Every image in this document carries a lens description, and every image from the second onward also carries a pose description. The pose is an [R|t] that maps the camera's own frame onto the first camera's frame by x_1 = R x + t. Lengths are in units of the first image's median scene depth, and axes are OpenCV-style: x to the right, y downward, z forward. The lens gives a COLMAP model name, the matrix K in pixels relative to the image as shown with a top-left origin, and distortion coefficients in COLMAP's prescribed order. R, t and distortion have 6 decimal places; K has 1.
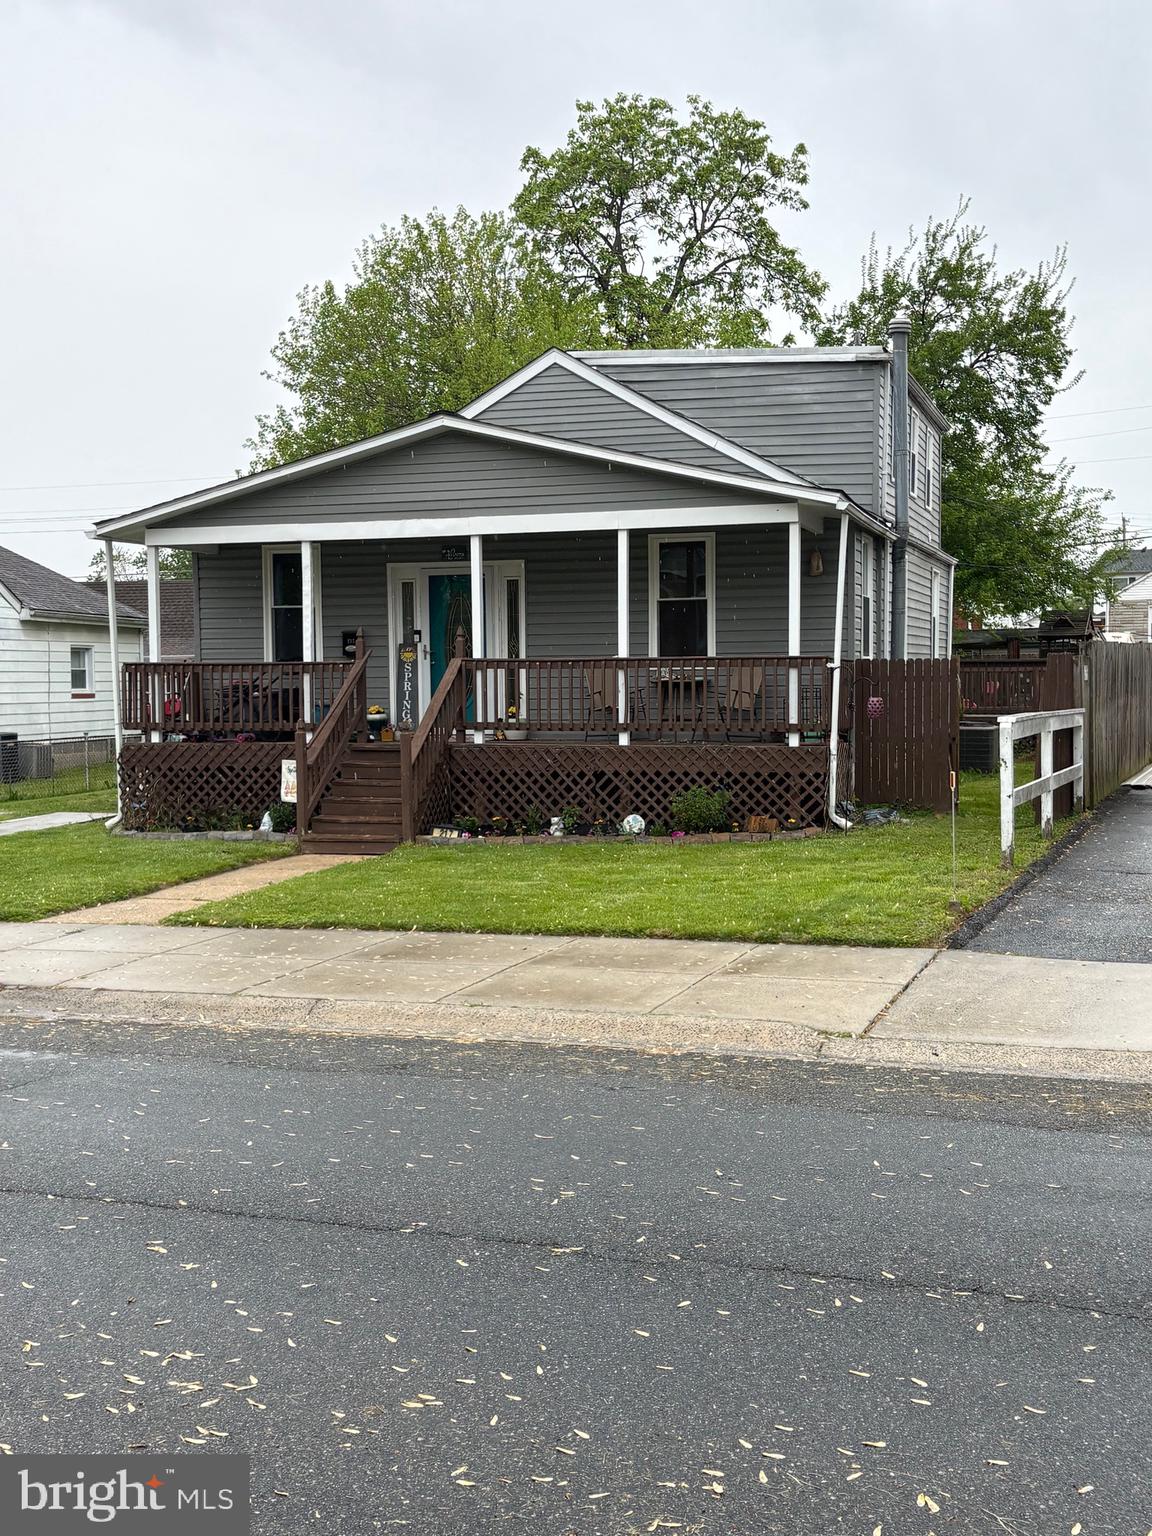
lens RADIAL K [[1746.7, 0, 576.0], [0, 1746.7, 768.0], [0, 0, 1]] dist [0.301992, -1.320670]
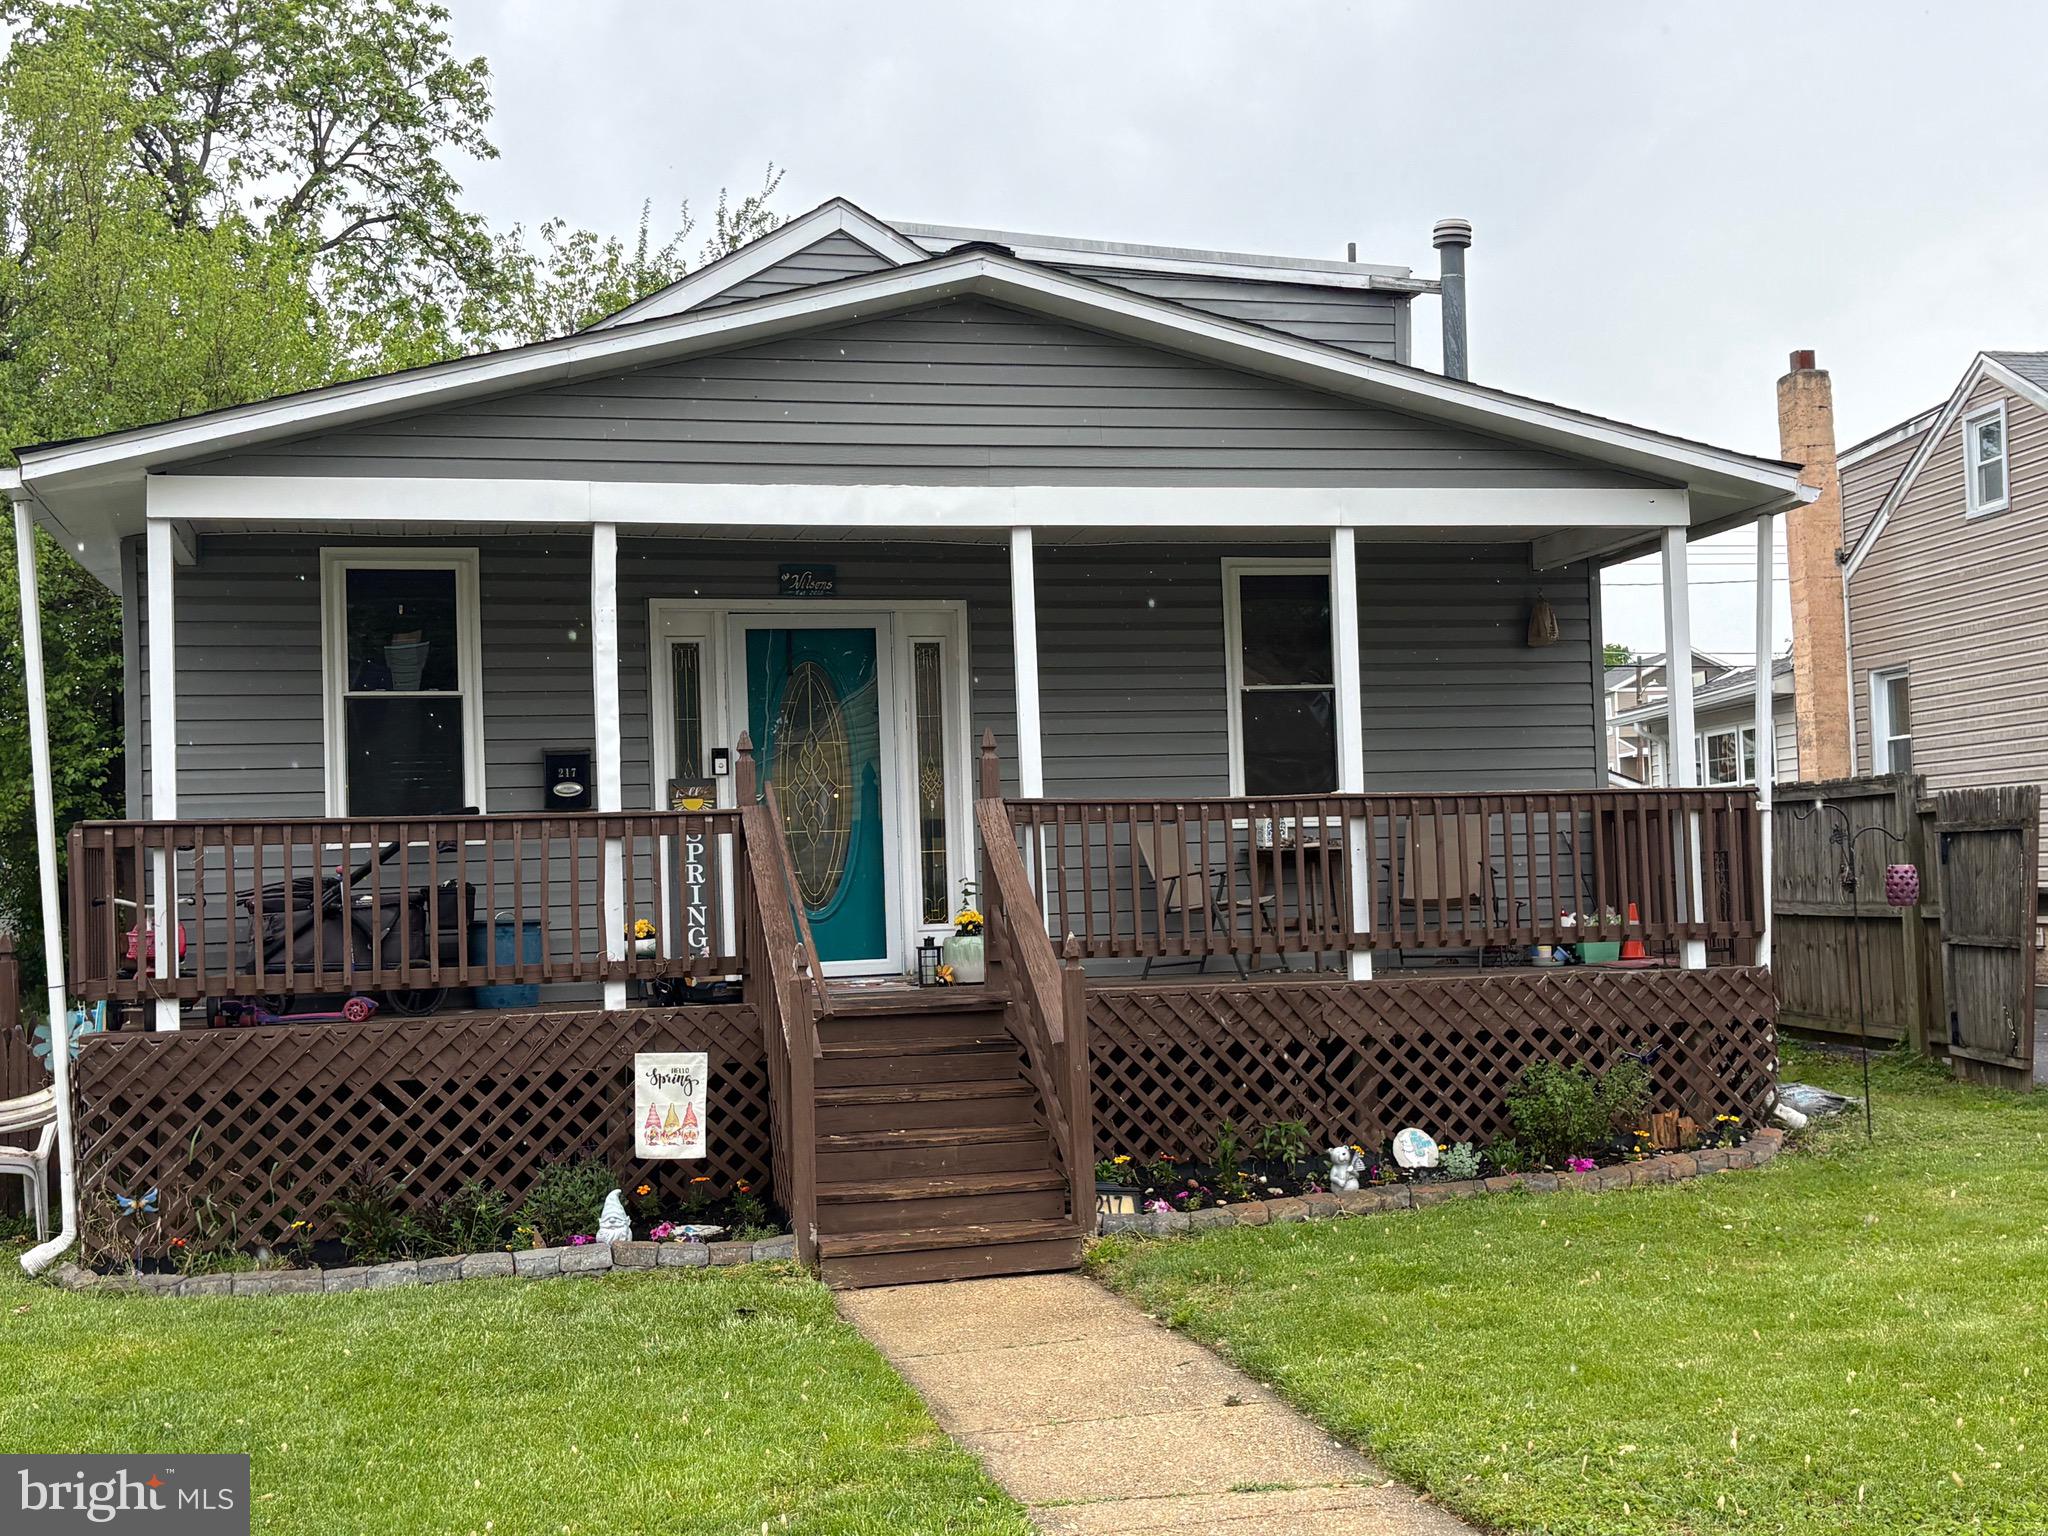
lens RADIAL K [[2329.0, 0, 1024.0], [0, 2329.0, 768.0], [0, 0, 1]] dist [0.301992, -1.320670]
pose [[0.845461, 0.008880, 0.533963, -0.364028], [0.051760, 0.993792, -0.098481, -0.011352], [-0.531523, 0.110900, 0.839753, 0.484906]]
